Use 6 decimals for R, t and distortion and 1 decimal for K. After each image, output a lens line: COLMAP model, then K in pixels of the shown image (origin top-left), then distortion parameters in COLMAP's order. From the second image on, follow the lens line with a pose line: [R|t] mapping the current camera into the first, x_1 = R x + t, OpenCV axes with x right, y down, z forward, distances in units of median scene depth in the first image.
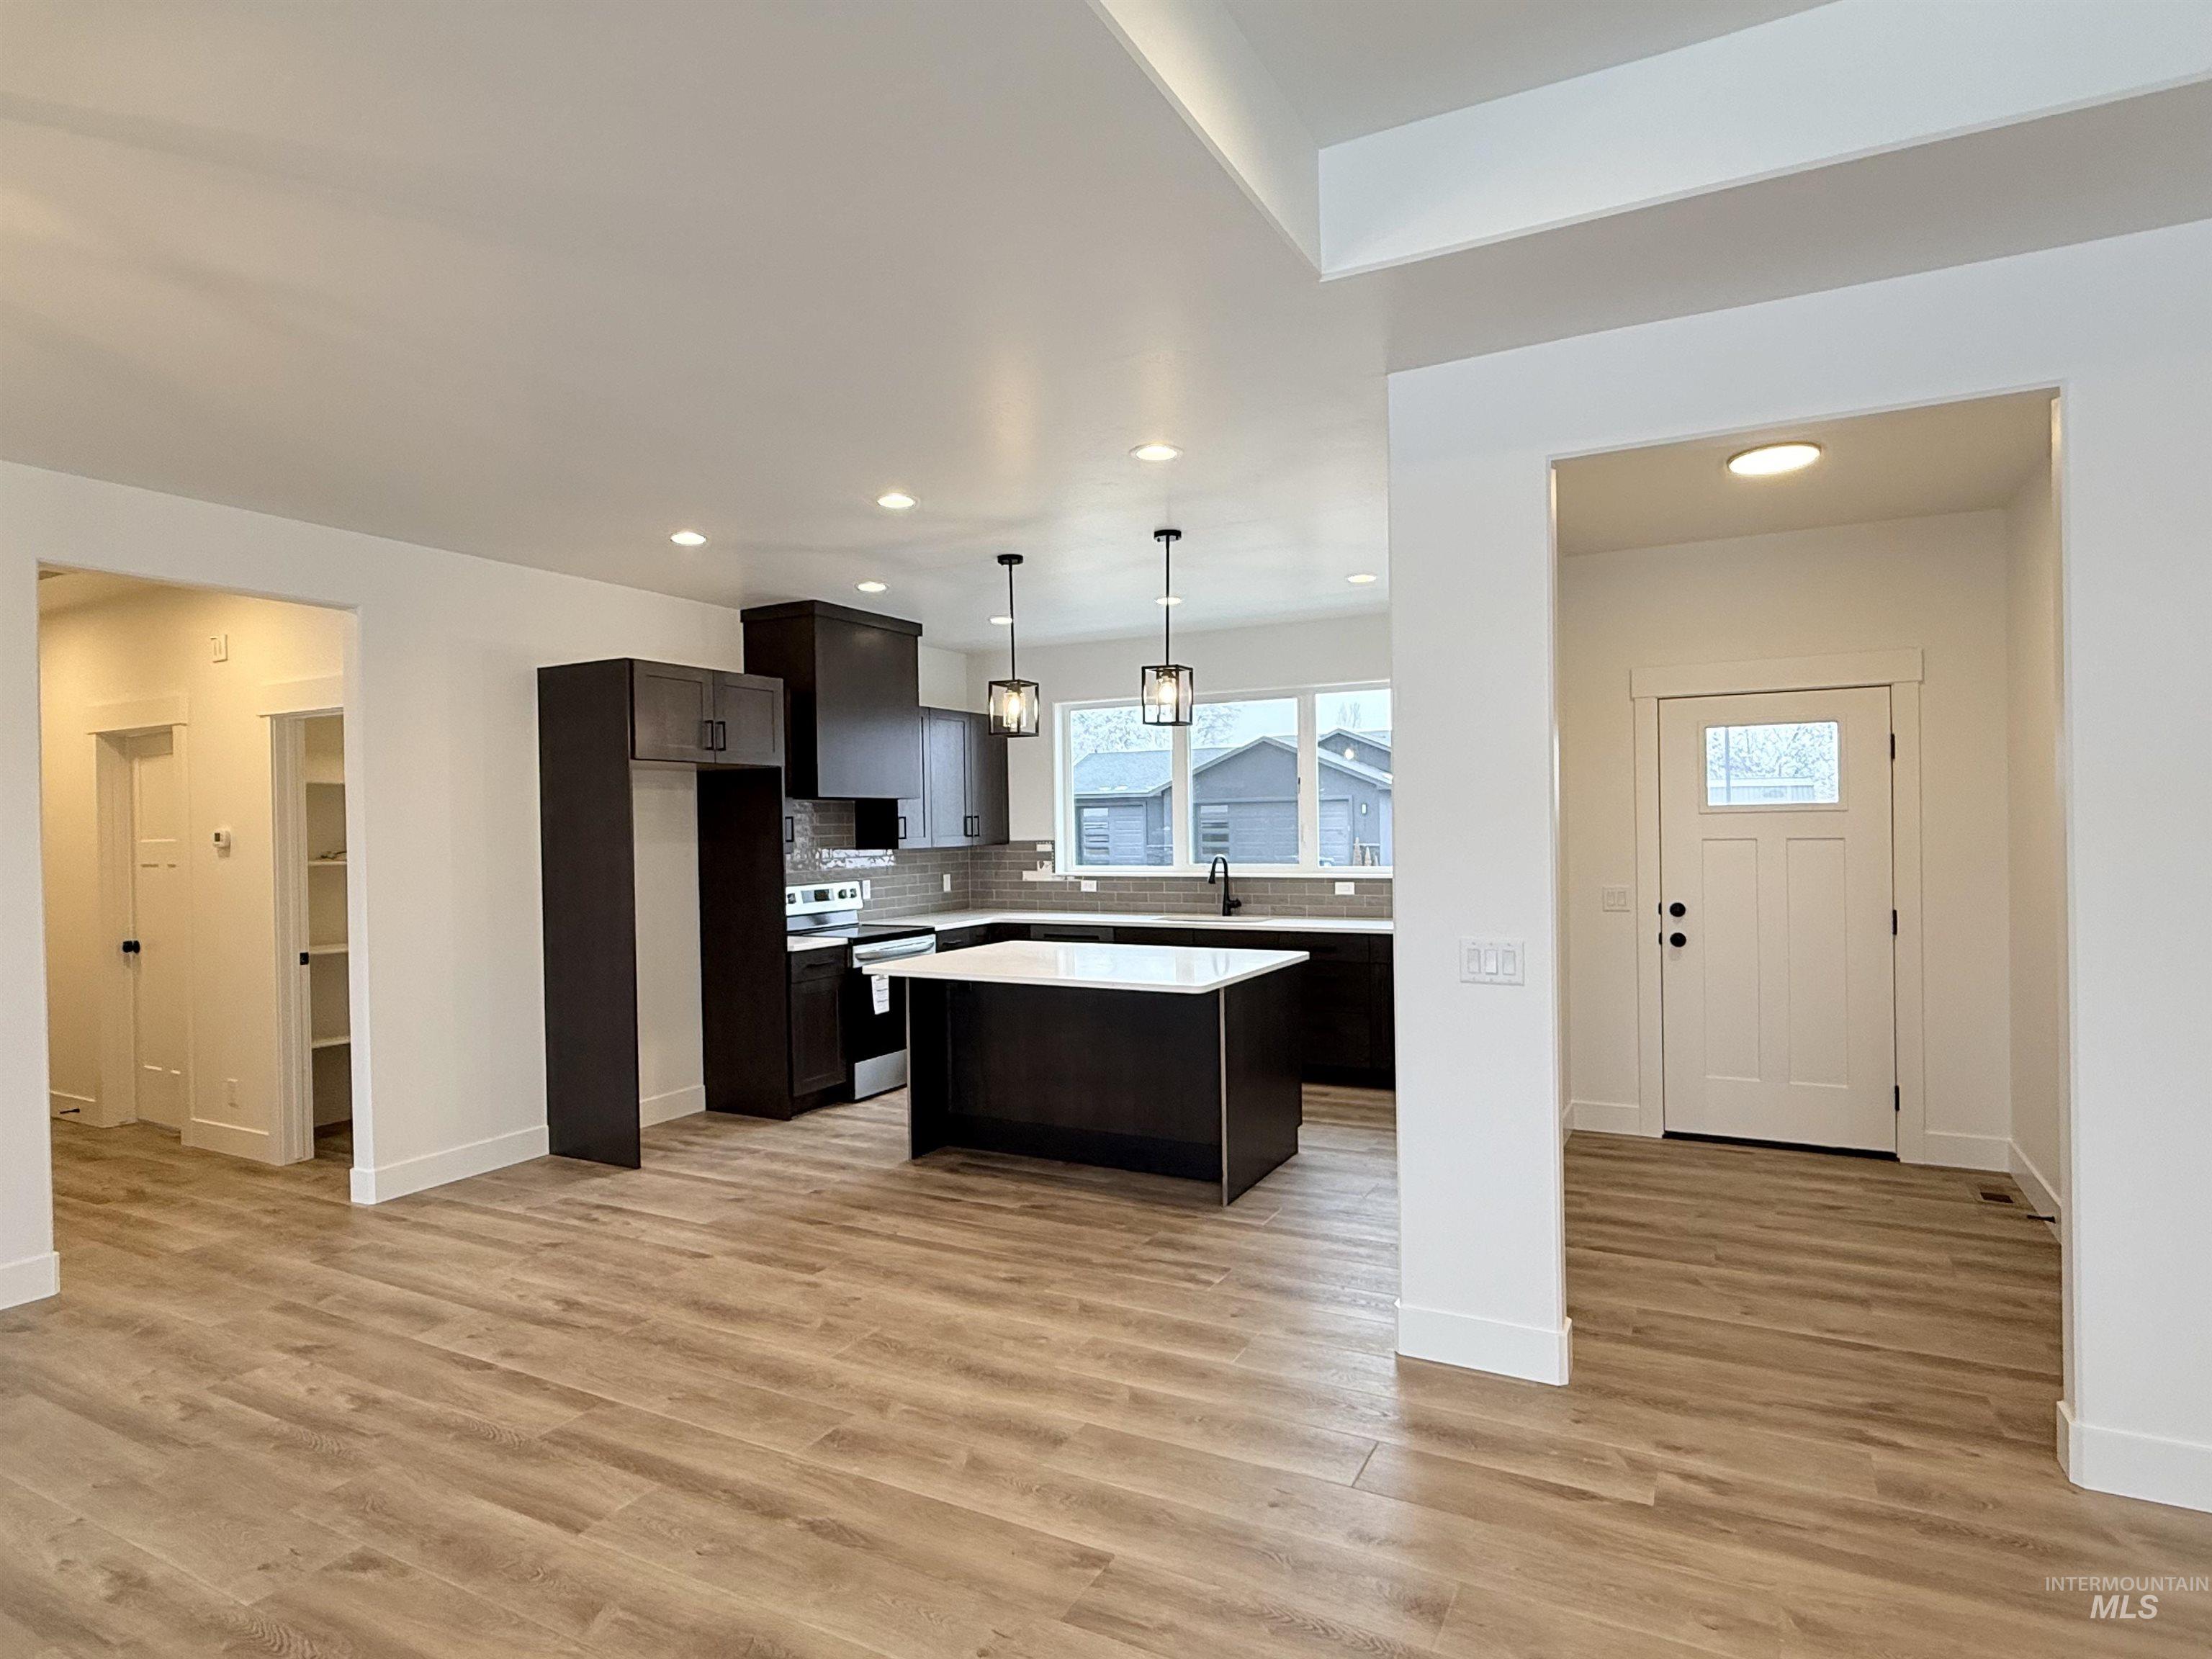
lens RADIAL K [[1201.2, 0, 1106.0], [0, 1201.2, 829.5], [0, 0, 1]] dist [-0.001072, -0.000220]
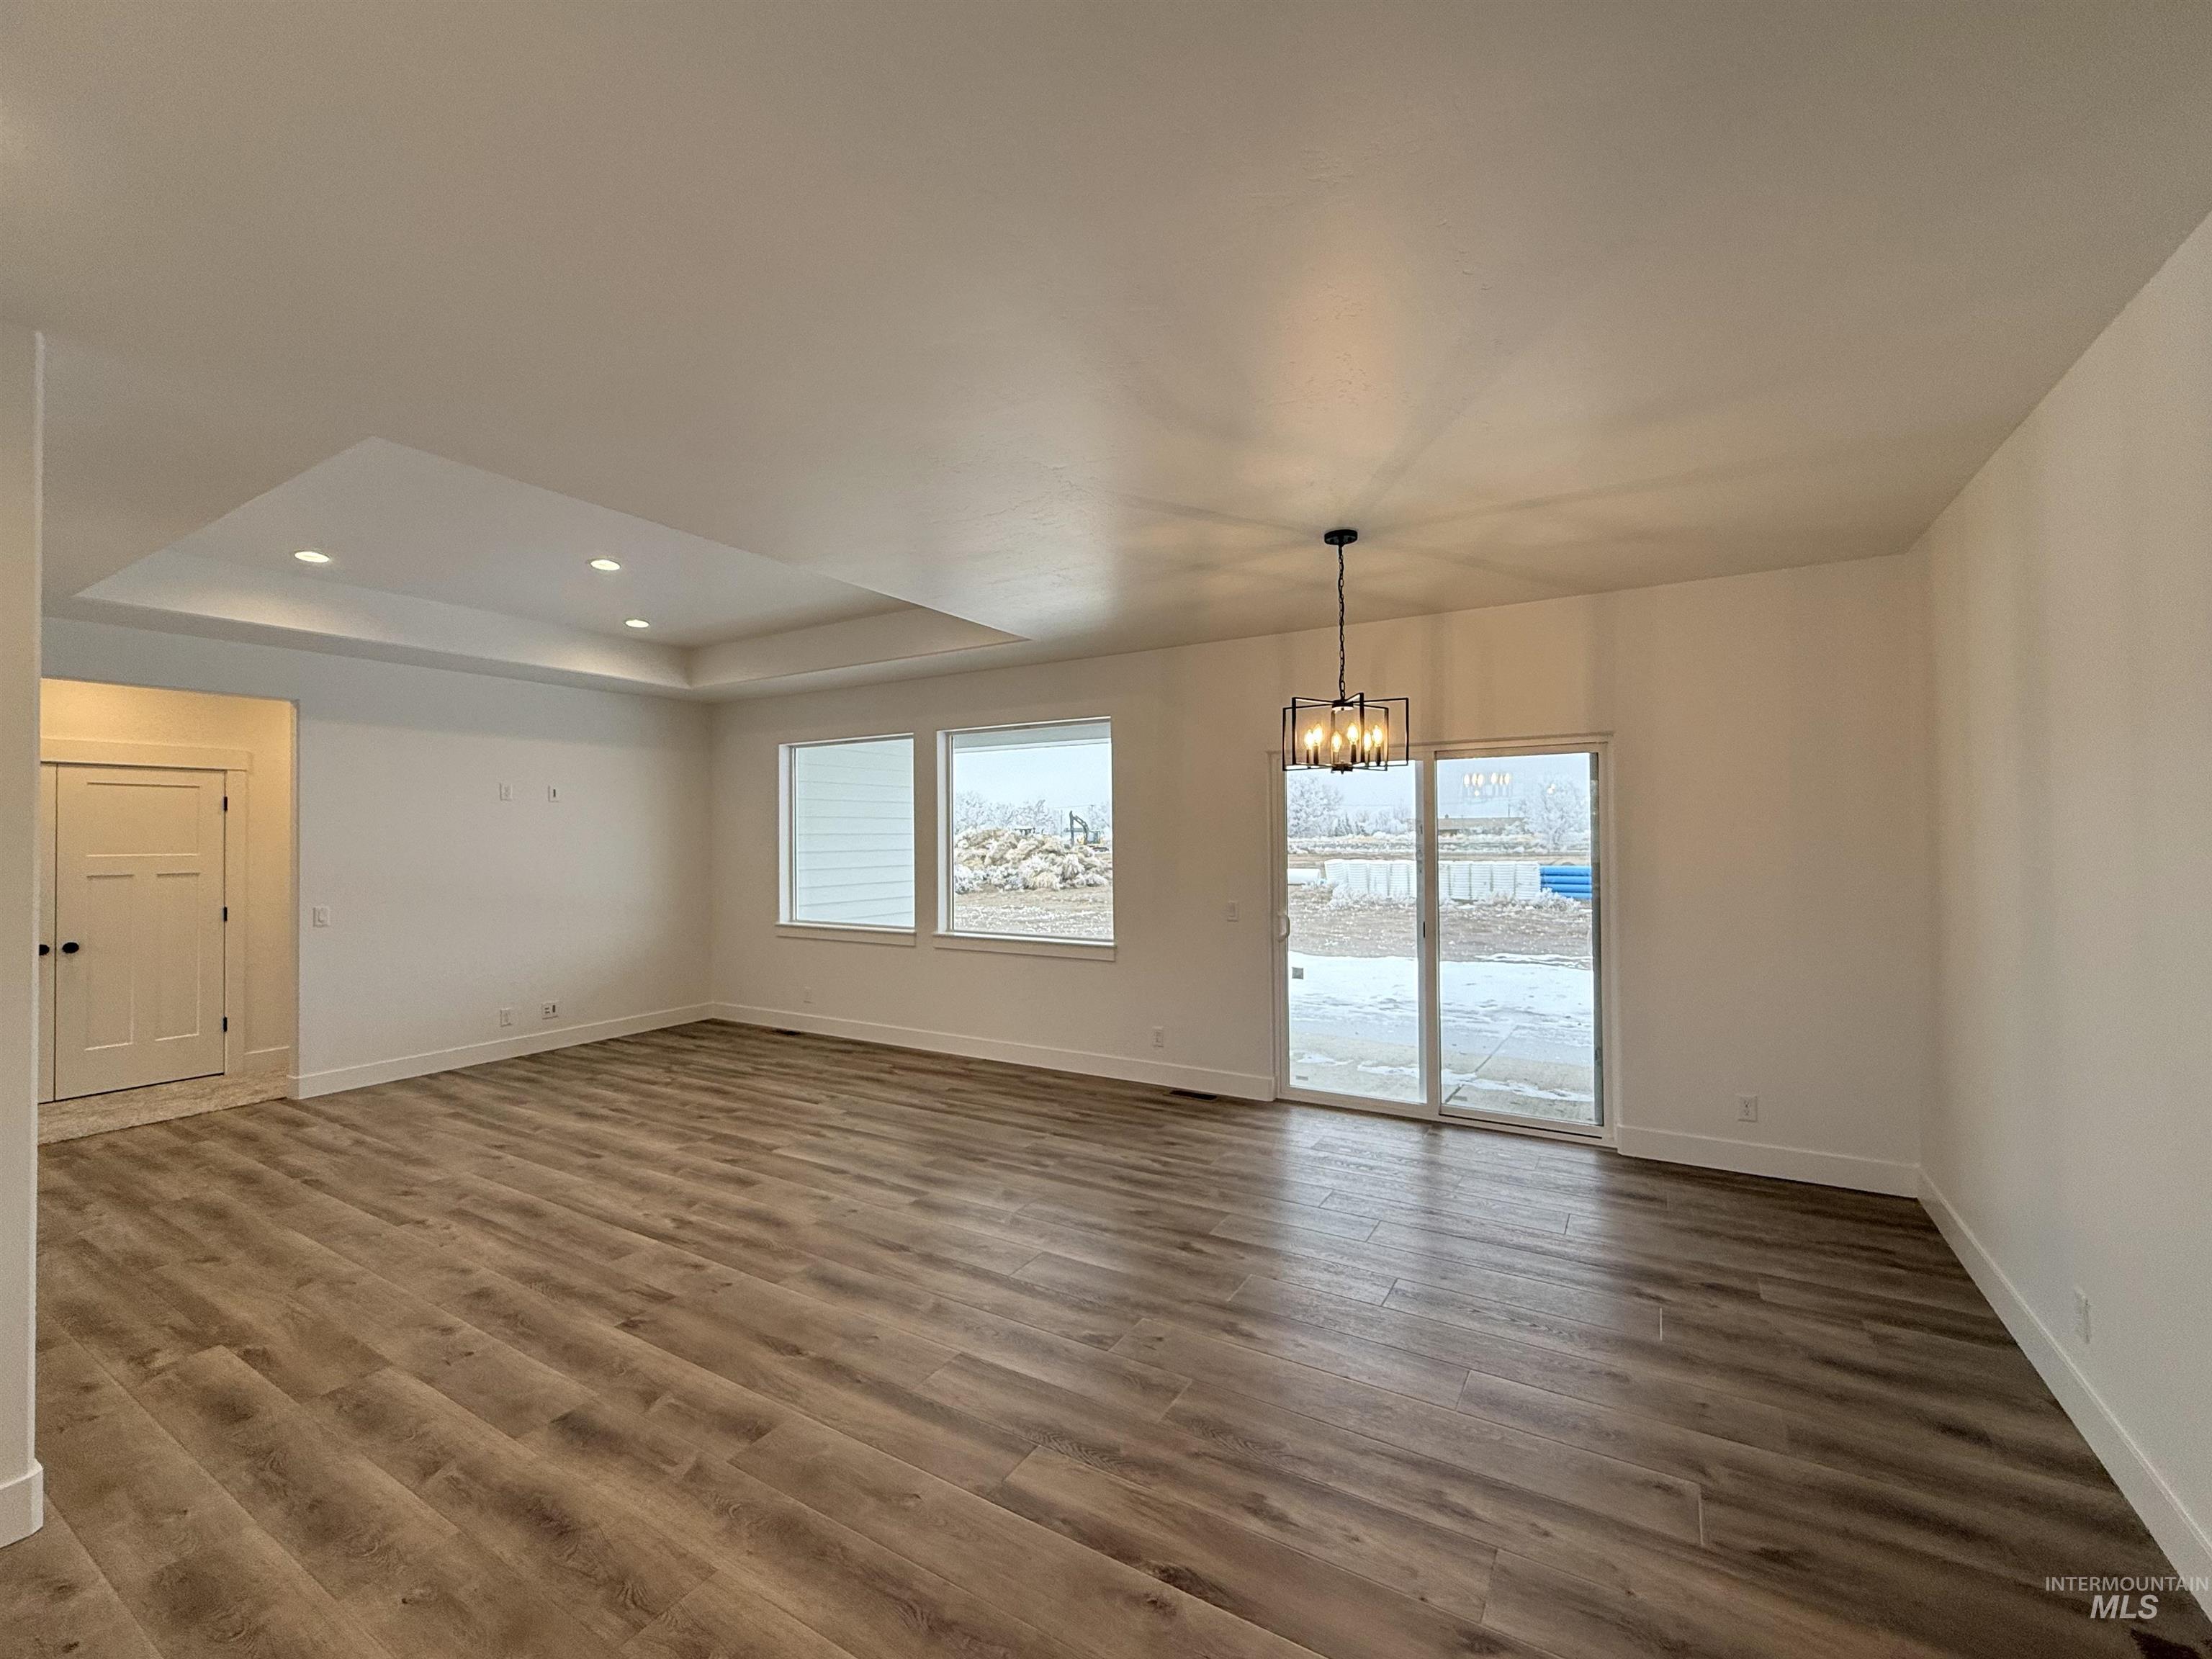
lens RADIAL K [[916.9, 0, 1105.0], [0, 916.9, 826.4], [0, 0, 1]] dist [0.001376, -0.000706]
pose [[-0.998286, 0.025205, 0.052812, -0.320601], [0.024767, 0.999653, -0.008921, -0.009198], [-0.053019, -0.007598, -0.998565, 0.976287]]
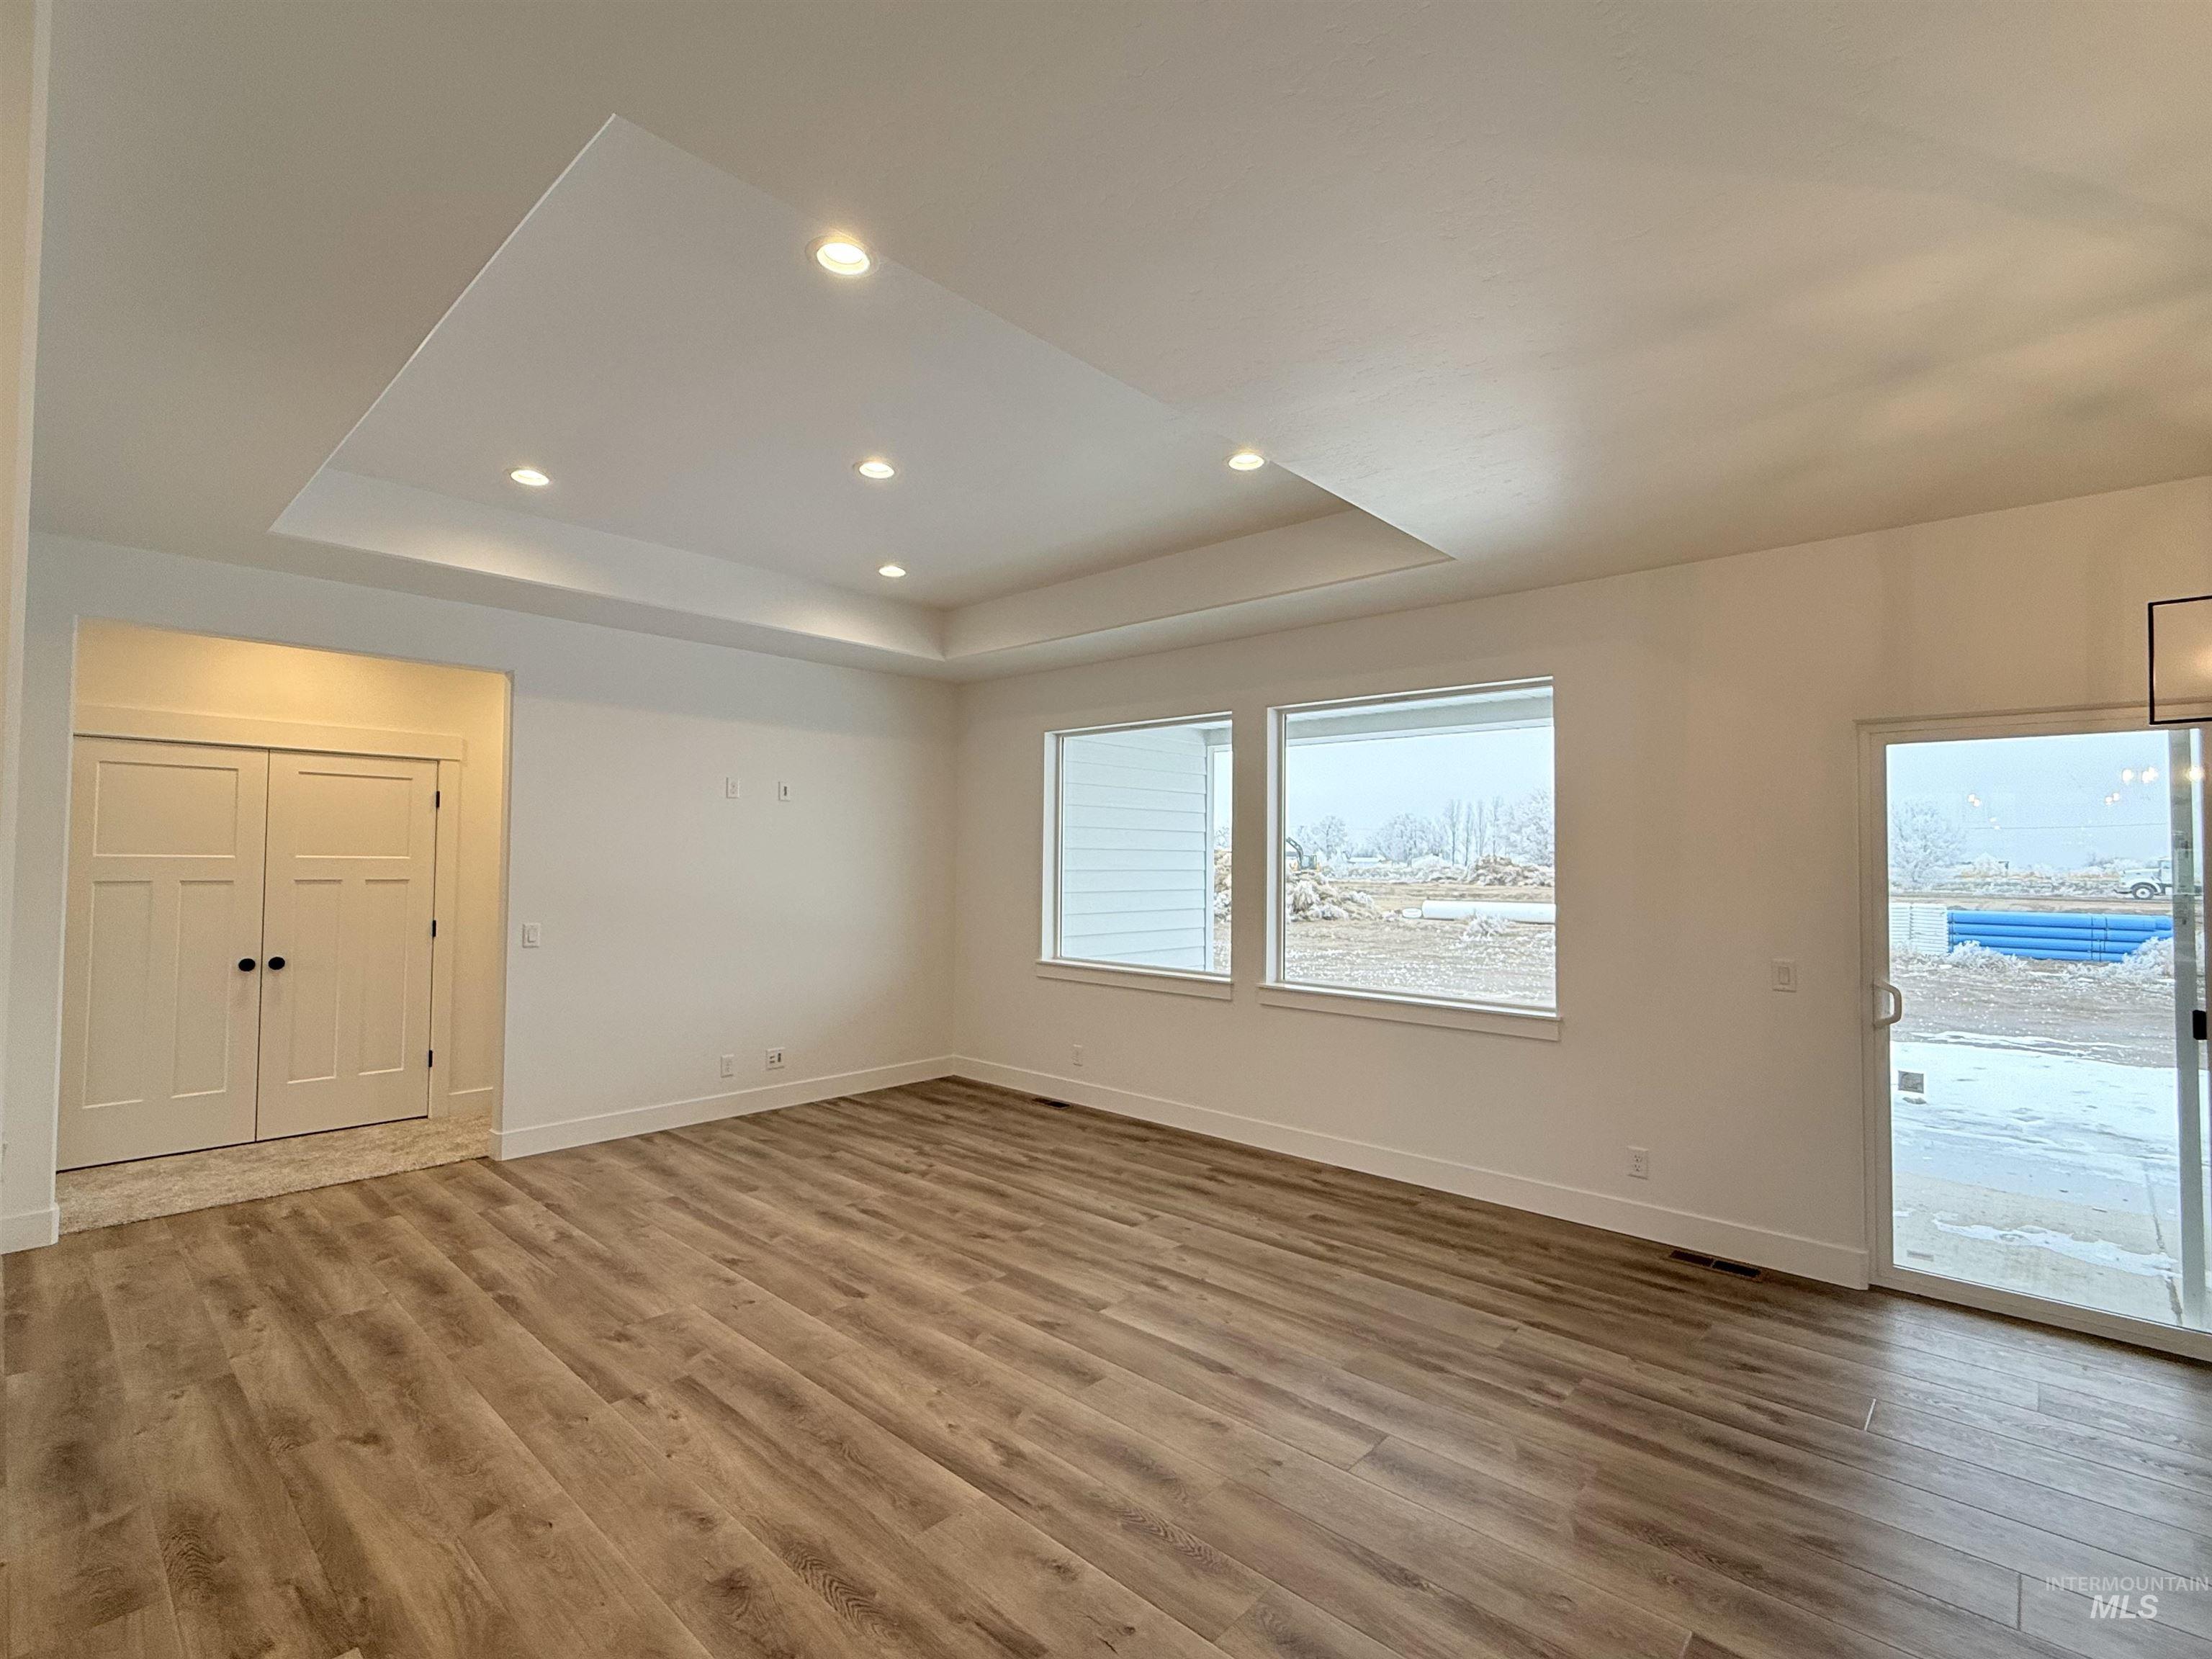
lens RADIAL K [[1017.6, 0, 1107.3], [0, 1017.6, 827.3], [0, 0, 1]] dist [-0.001050, 0.000280]
pose [[-0.968362, 0.014902, 0.249104, -0.128946], [0.006823, 0.999423, -0.033266, -0.004219], [-0.249456, -0.030514, -0.967905, 0.765388]]
